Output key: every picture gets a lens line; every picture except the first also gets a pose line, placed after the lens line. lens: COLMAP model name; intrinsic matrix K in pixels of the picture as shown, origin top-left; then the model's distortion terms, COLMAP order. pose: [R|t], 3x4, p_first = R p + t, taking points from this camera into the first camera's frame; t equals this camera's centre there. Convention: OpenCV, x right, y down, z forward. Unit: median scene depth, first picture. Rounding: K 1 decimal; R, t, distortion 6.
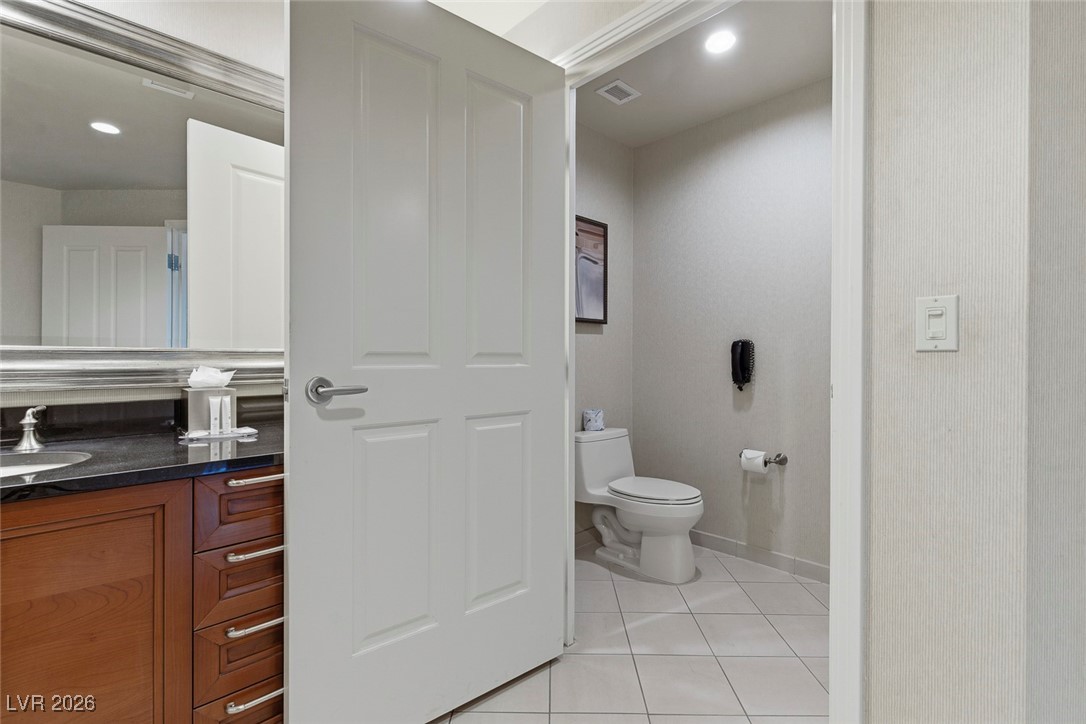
lens RADIAL K [[499.3, 0, 538.8], [0, 499.3, 357.0], [0, 0, 1]] dist [-0.000867, -0.000264]
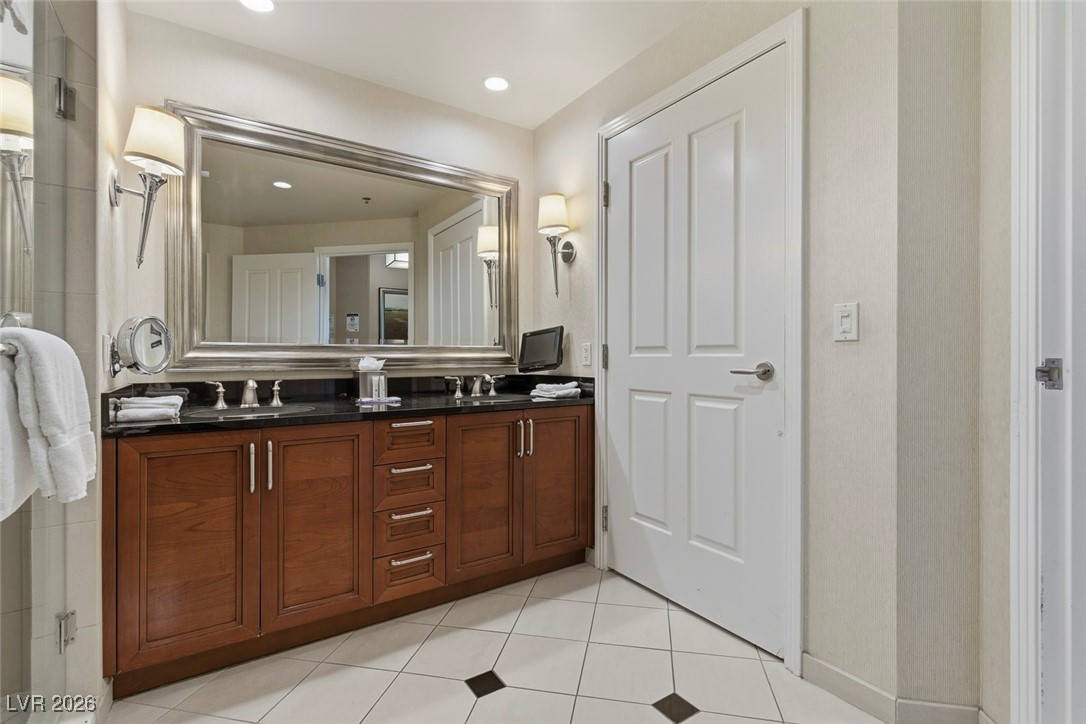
lens RADIAL K [[499.3, 0, 538.8], [0, 499.3, 357.0], [0, 0, 1]] dist [-0.000867, -0.000264]
pose [[0.983807, -0.002240, -0.179215, 0.118500], [0.002172, 0.999997, -0.000581, 0.023771], [0.179215, 0.000182, 0.983810, -0.418331]]
